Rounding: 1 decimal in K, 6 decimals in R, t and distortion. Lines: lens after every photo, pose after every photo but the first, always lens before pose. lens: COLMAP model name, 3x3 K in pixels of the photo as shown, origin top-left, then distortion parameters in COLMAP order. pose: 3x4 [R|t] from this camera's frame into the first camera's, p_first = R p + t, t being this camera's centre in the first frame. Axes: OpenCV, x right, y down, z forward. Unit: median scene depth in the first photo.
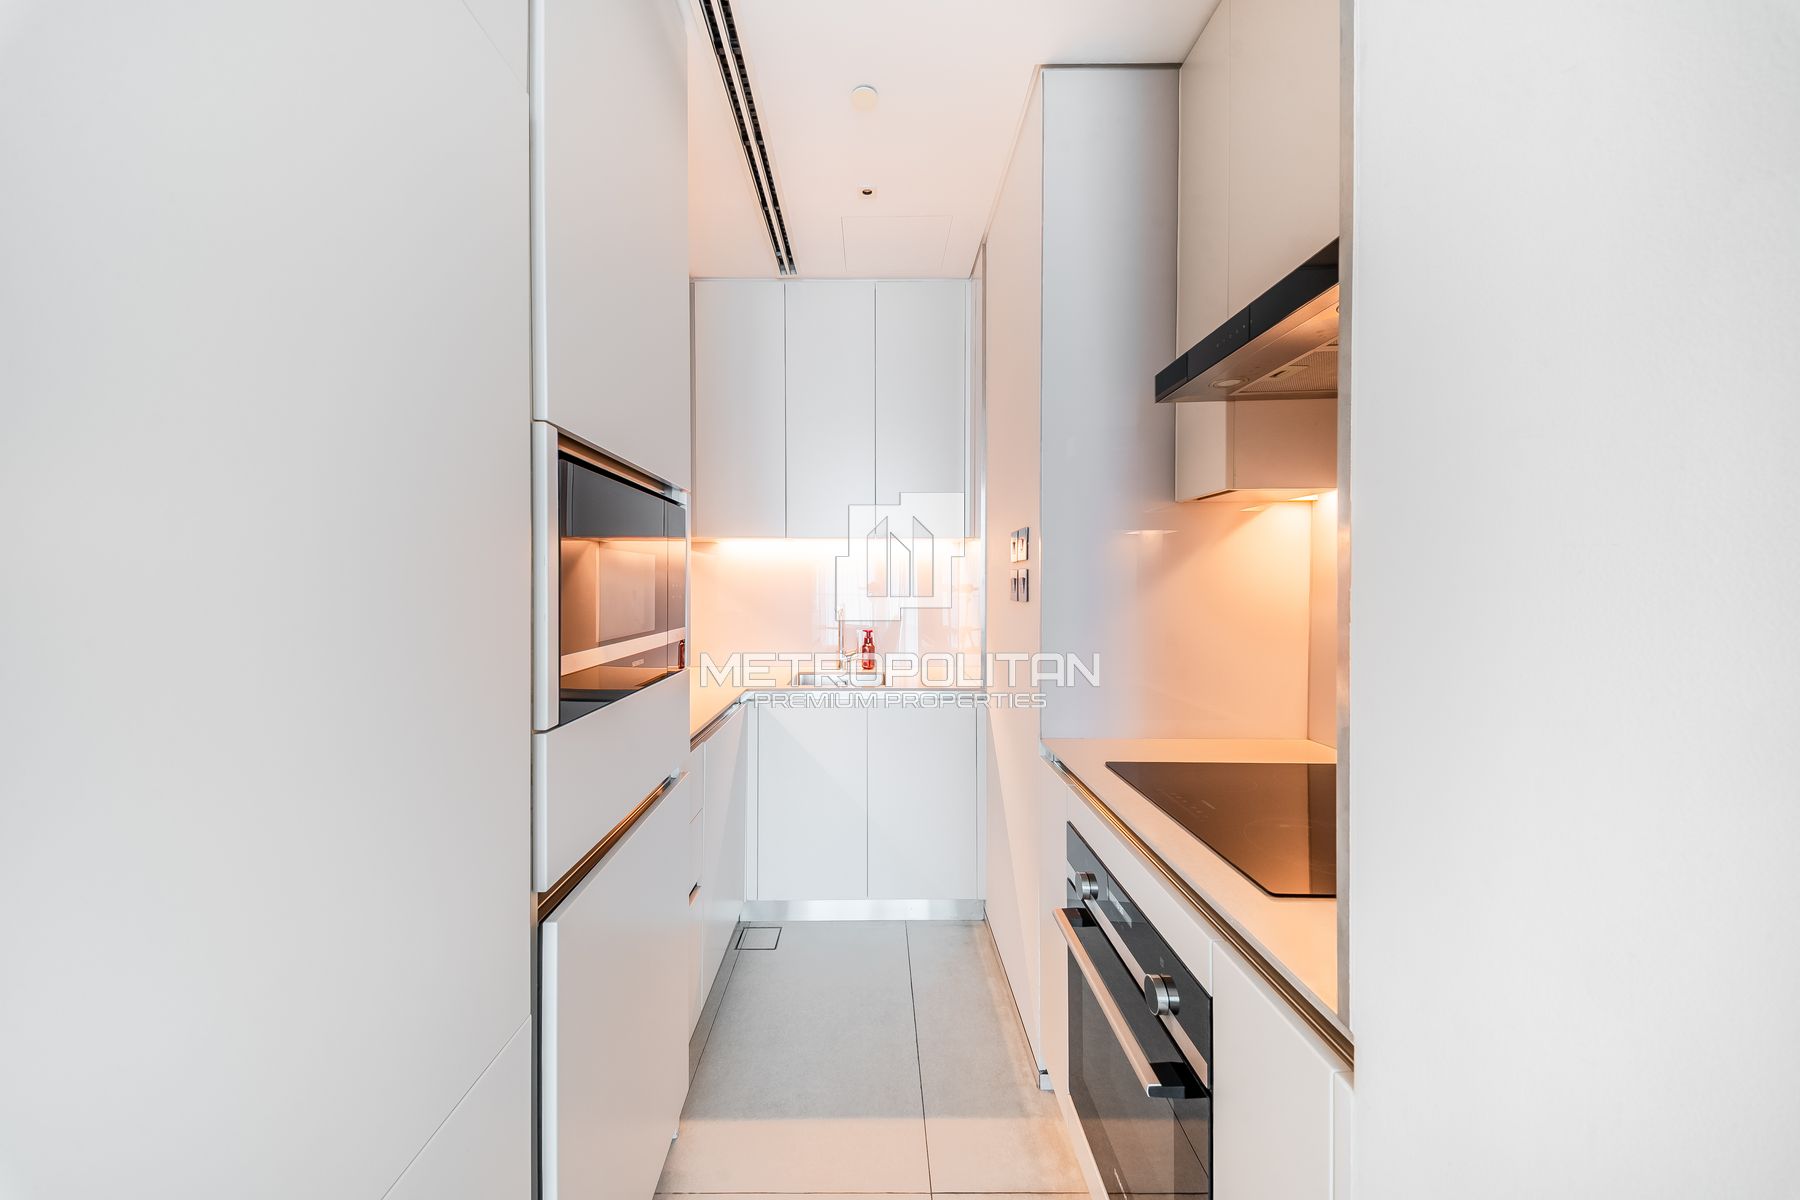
lens RADIAL K [[625.3, 0, 902.9], [0, 625.3, 601.9], [0, 0, 1]] dist [0.026426, -0.011134]
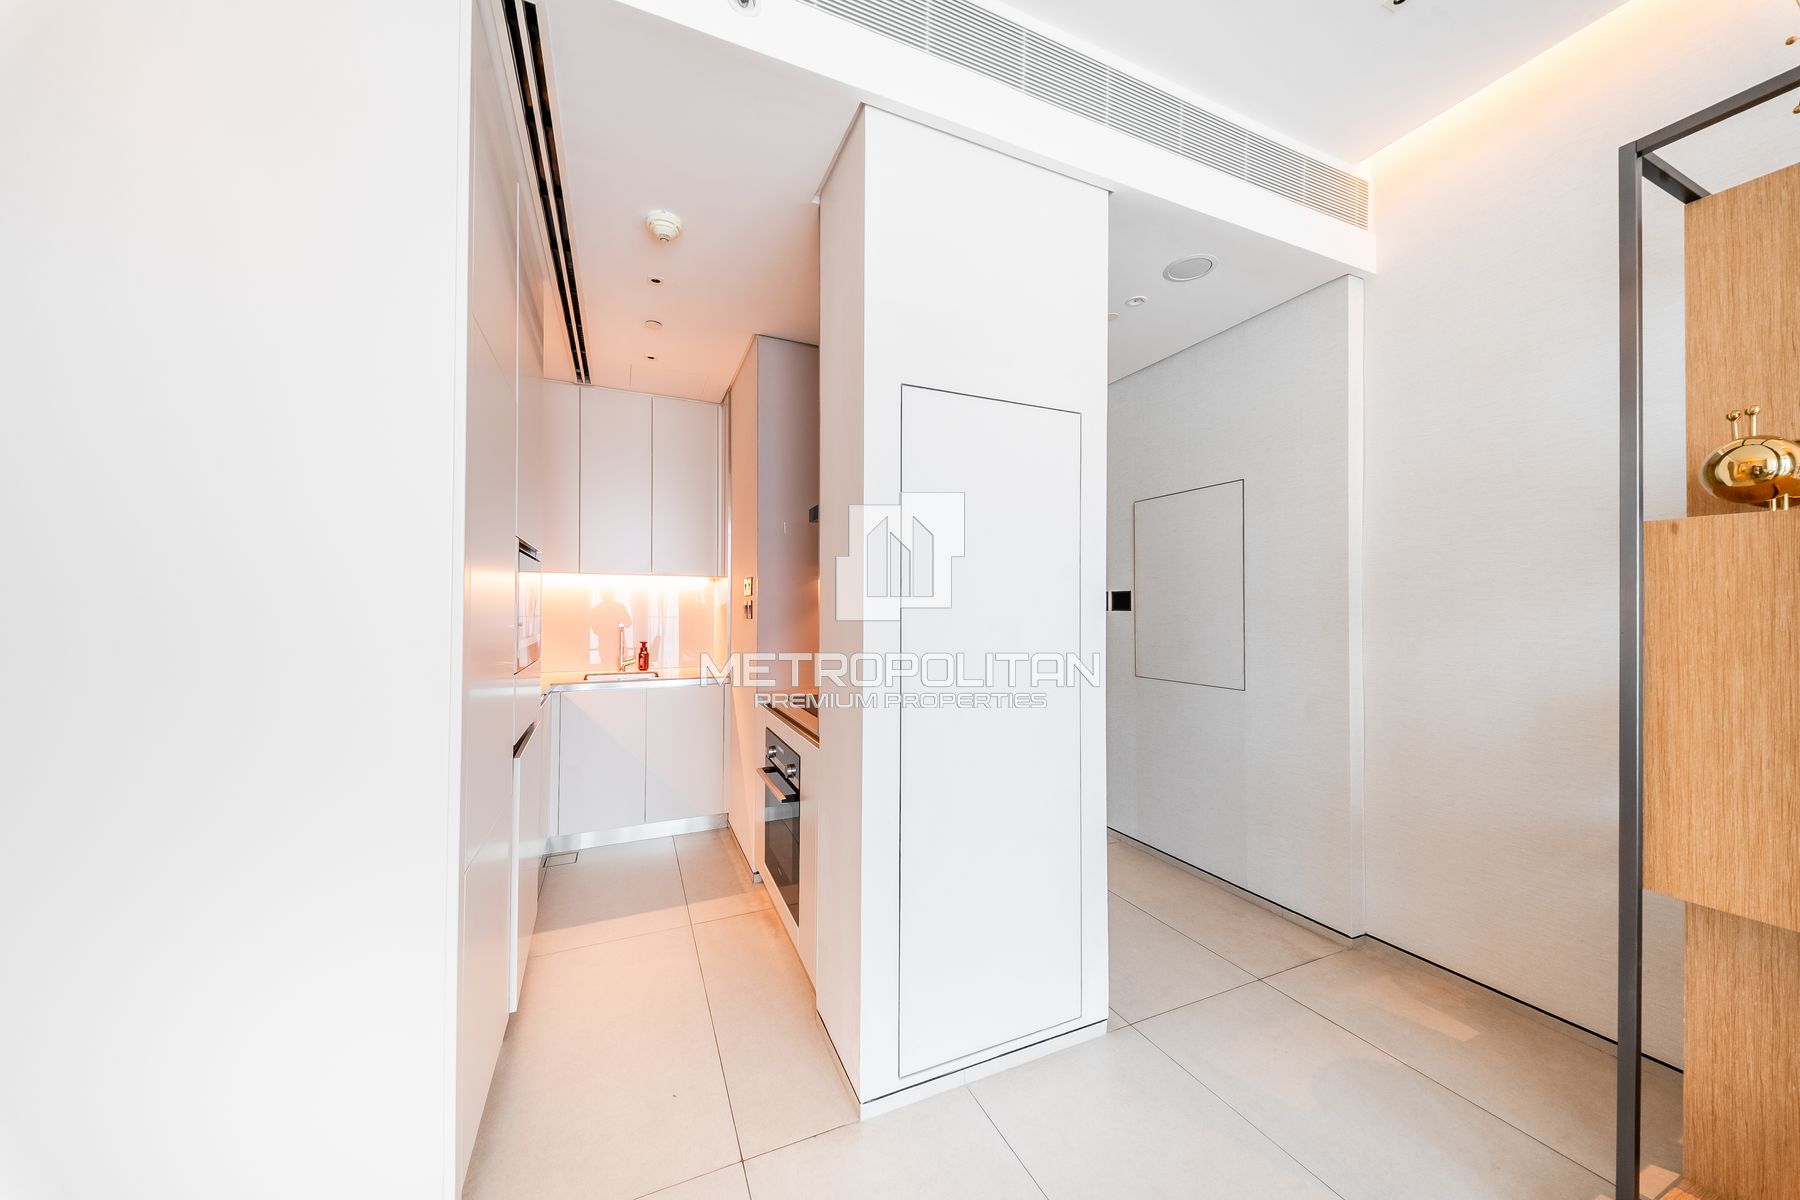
lens RADIAL K [[655.0, 0, 890.7], [0, 655.0, 600.3], [0, 0, 1]] dist [0.043105, -0.013365]
pose [[0.940314, 0.007349, 0.340229, -0.048666], [0.004639, 0.999397, -0.034409, 0.010263], [-0.340276, 0.033934, 0.939713, -0.676315]]
